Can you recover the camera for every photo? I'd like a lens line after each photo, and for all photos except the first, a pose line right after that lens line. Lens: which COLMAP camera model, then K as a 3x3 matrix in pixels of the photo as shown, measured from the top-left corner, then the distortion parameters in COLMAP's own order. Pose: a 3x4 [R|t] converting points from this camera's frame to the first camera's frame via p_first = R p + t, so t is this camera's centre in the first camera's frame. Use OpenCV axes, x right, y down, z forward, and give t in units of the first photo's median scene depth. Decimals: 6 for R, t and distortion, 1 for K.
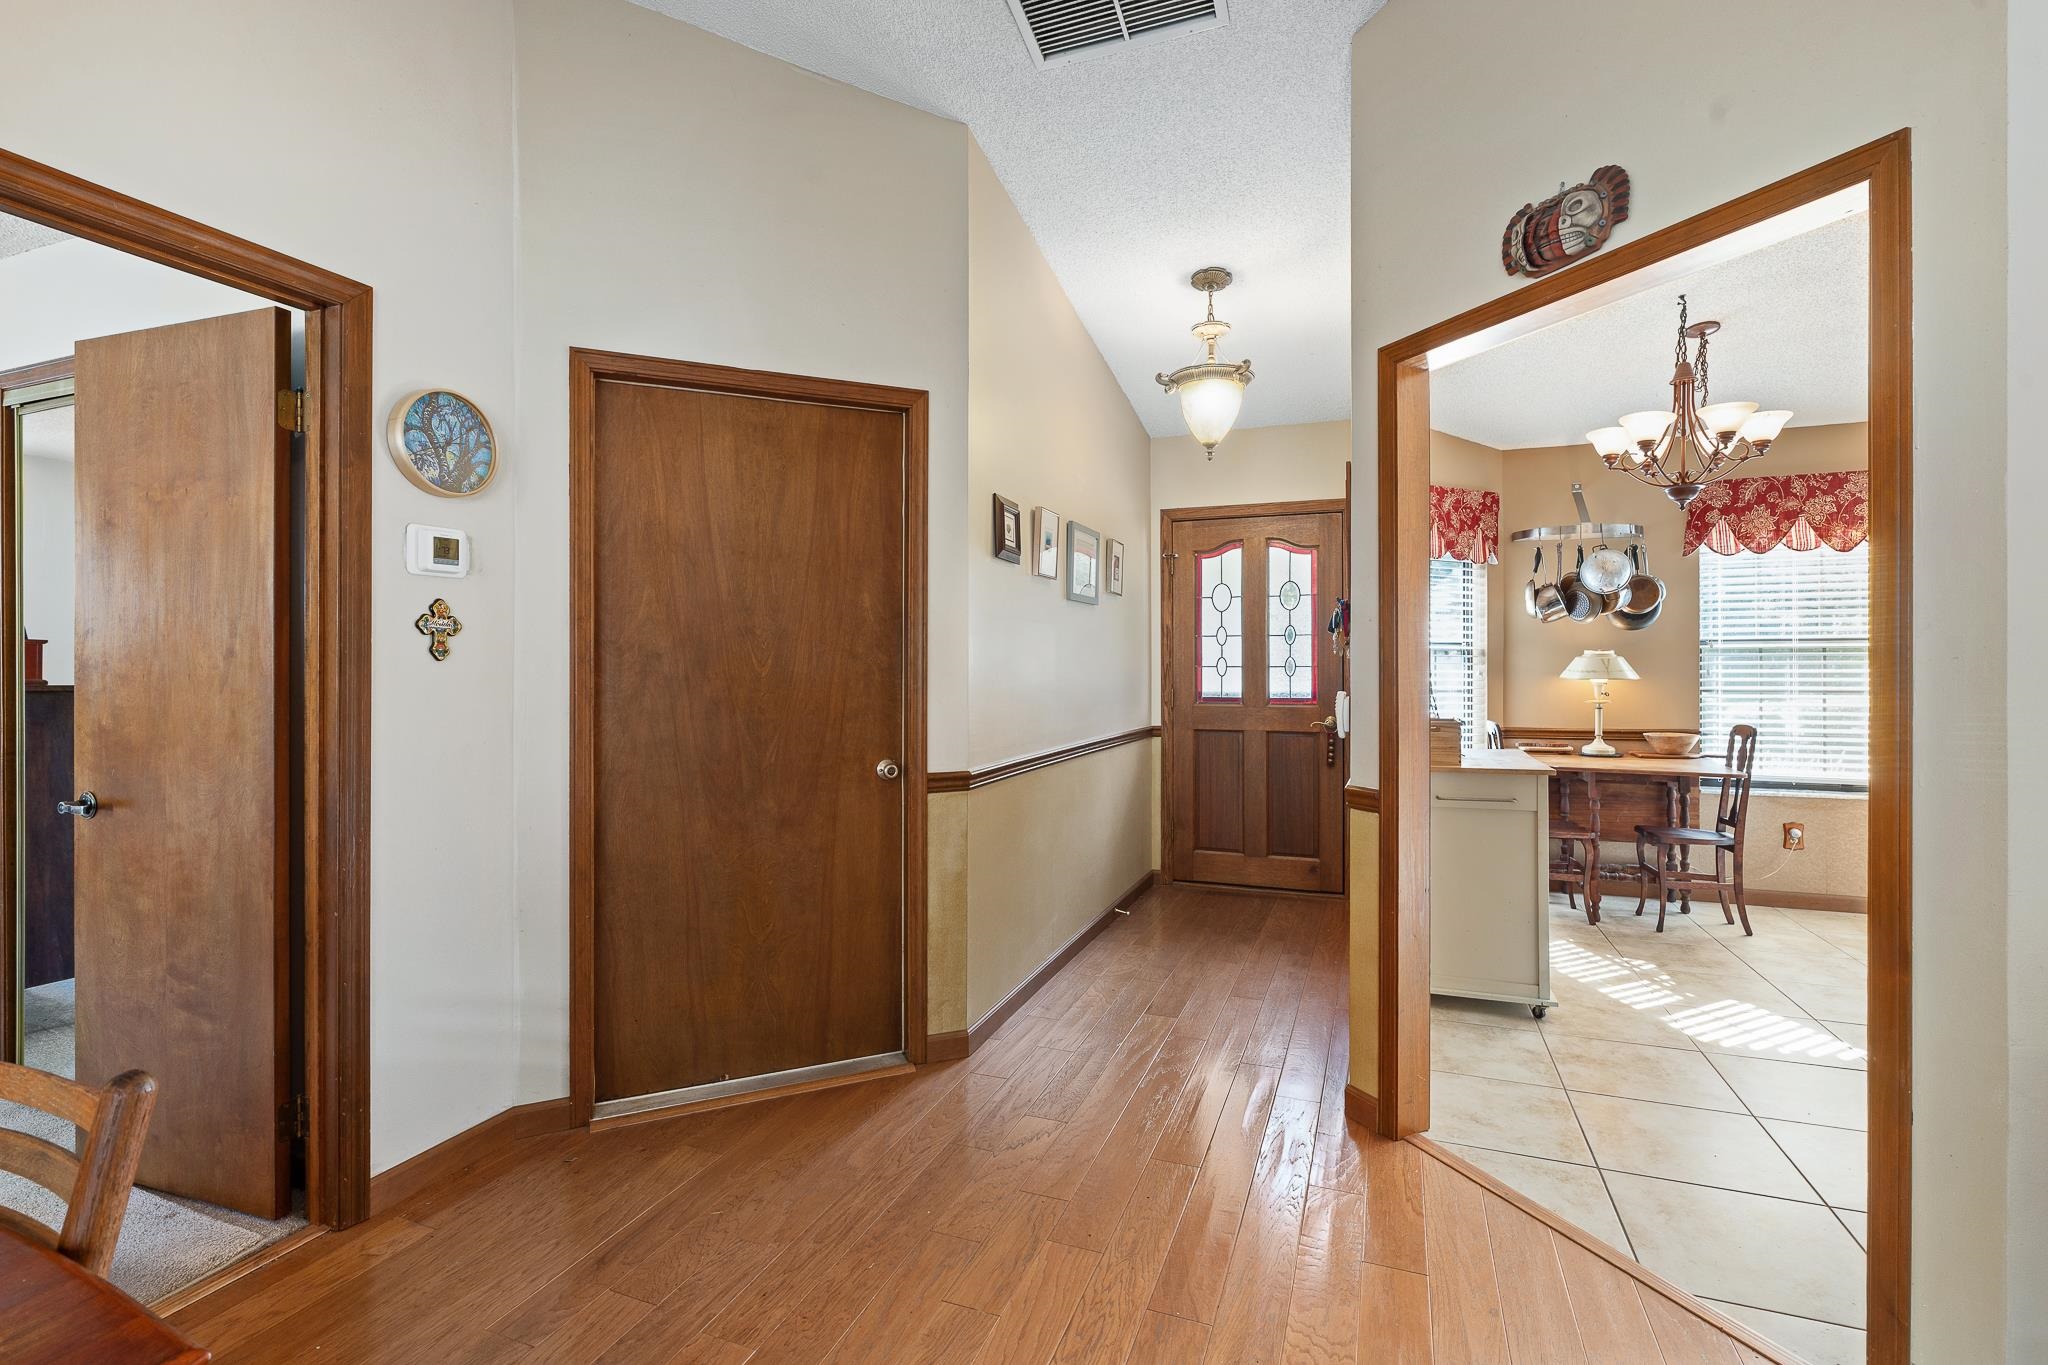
lens RADIAL K [[919.6, 0, 1027.6], [0, 919.6, 668.3], [0, 0, 1]] dist [-0.005623, 0.001062]
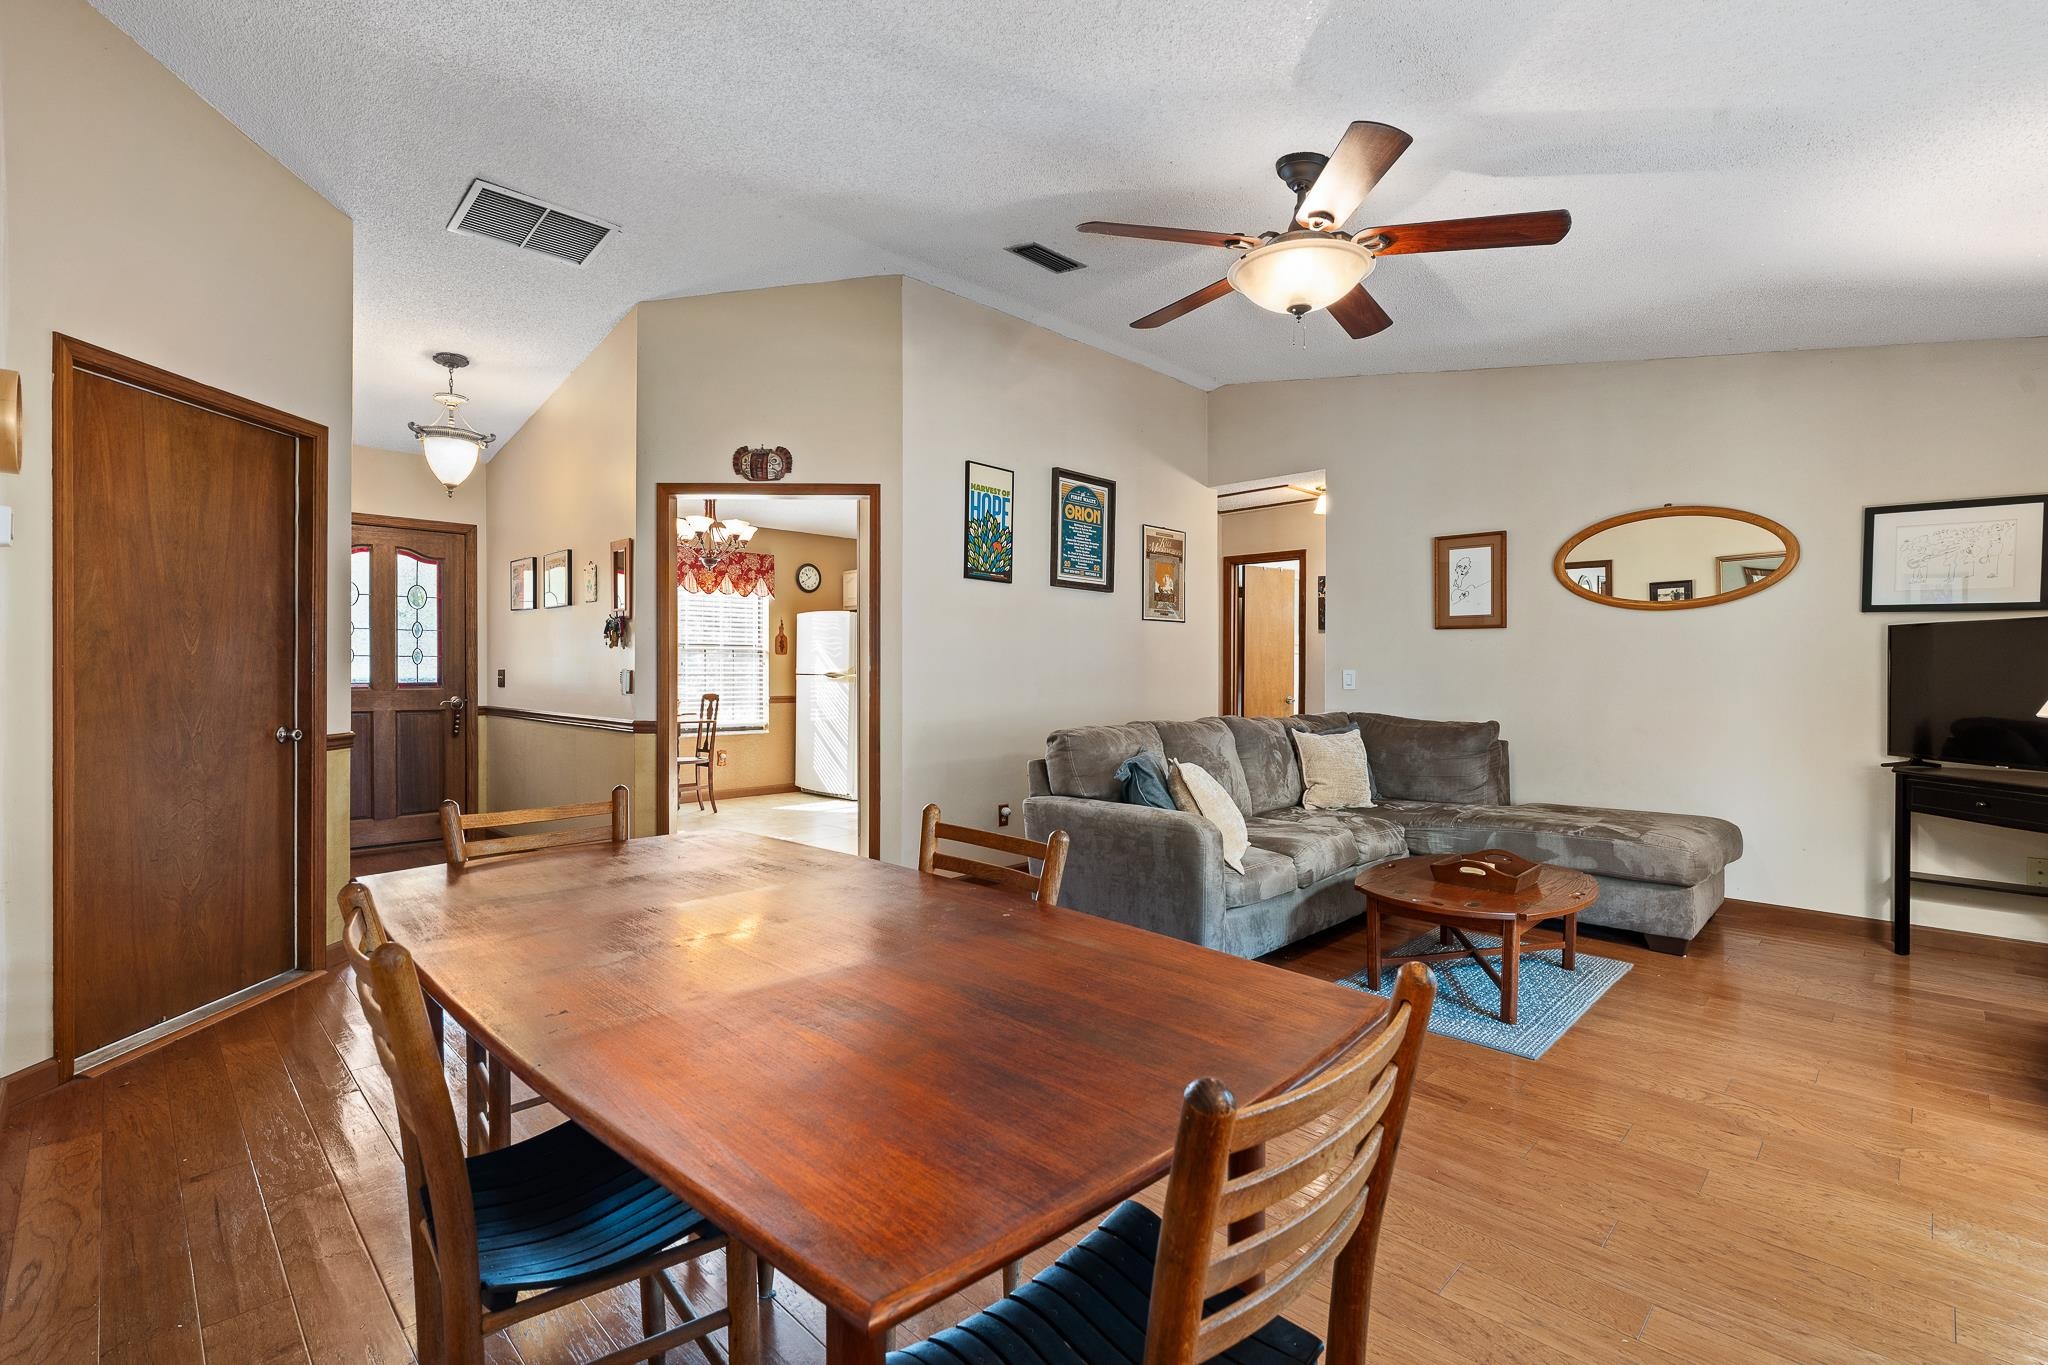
lens RADIAL K [[919.6, 0, 1027.6], [0, 919.6, 668.3], [0, 0, 1]] dist [-0.005623, 0.001062]
pose [[0.394692, 0.003117, 0.918808, -0.534772], [-0.003611, 0.999992, -0.001841, 0.014054], [-0.918806, -0.002592, 0.394700, -0.219309]]
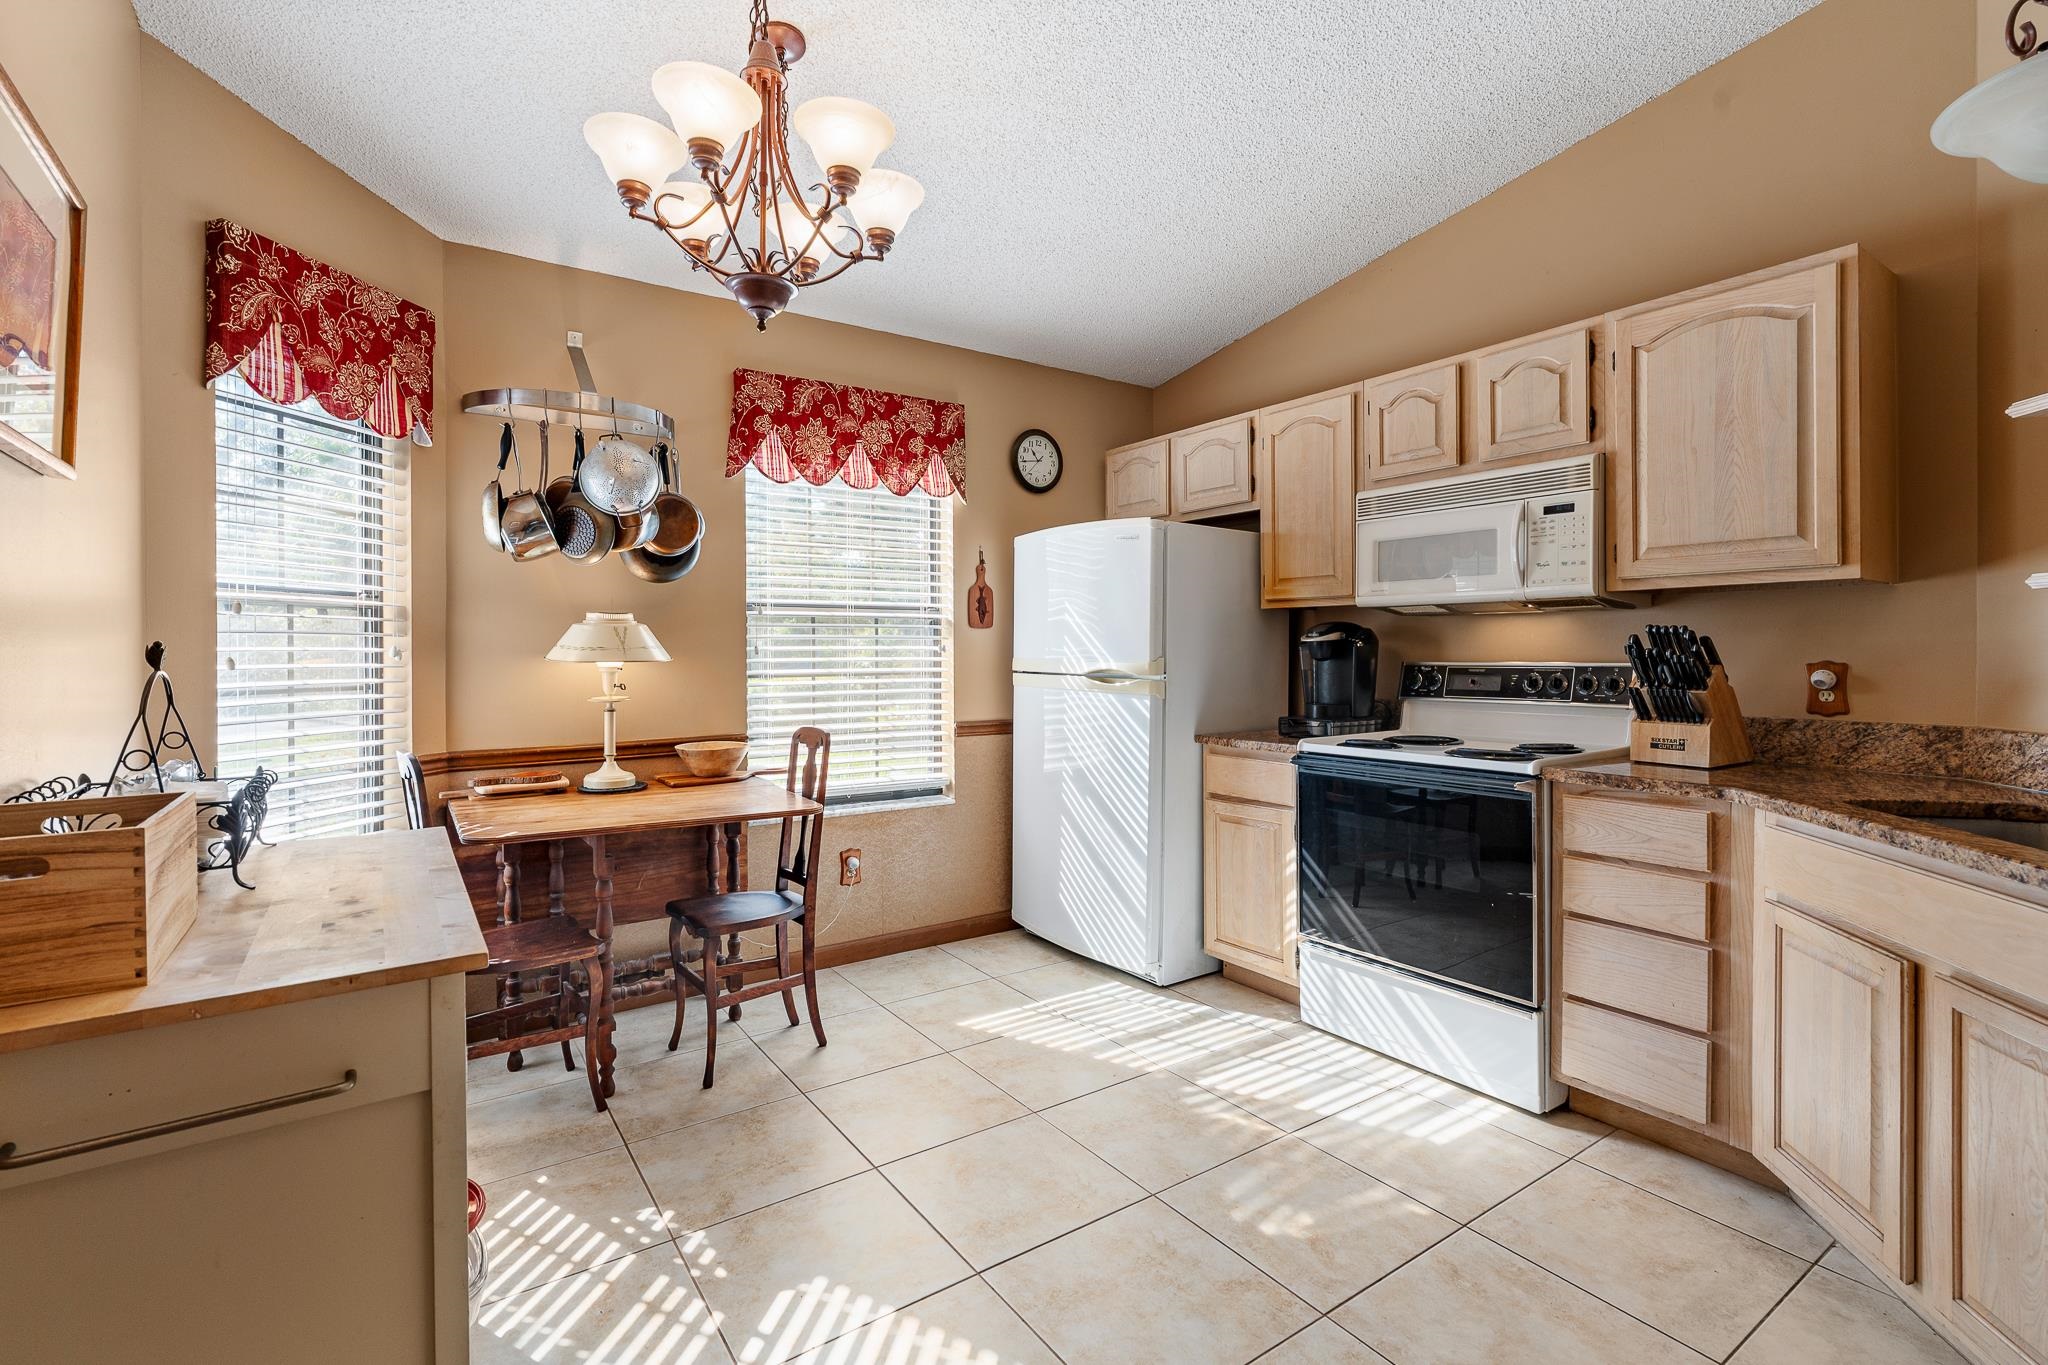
lens RADIAL K [[939.3, 0, 1021.5], [0, 939.3, 656.3], [0, 0, 1]] dist [-0.004639, 0.000031]
pose [[0.564874, -0.007509, 0.825143, 0.277921], [-0.000244, 0.999957, 0.009267, 0.002600], [-0.825177, -0.005436, 0.564848, 0.446863]]
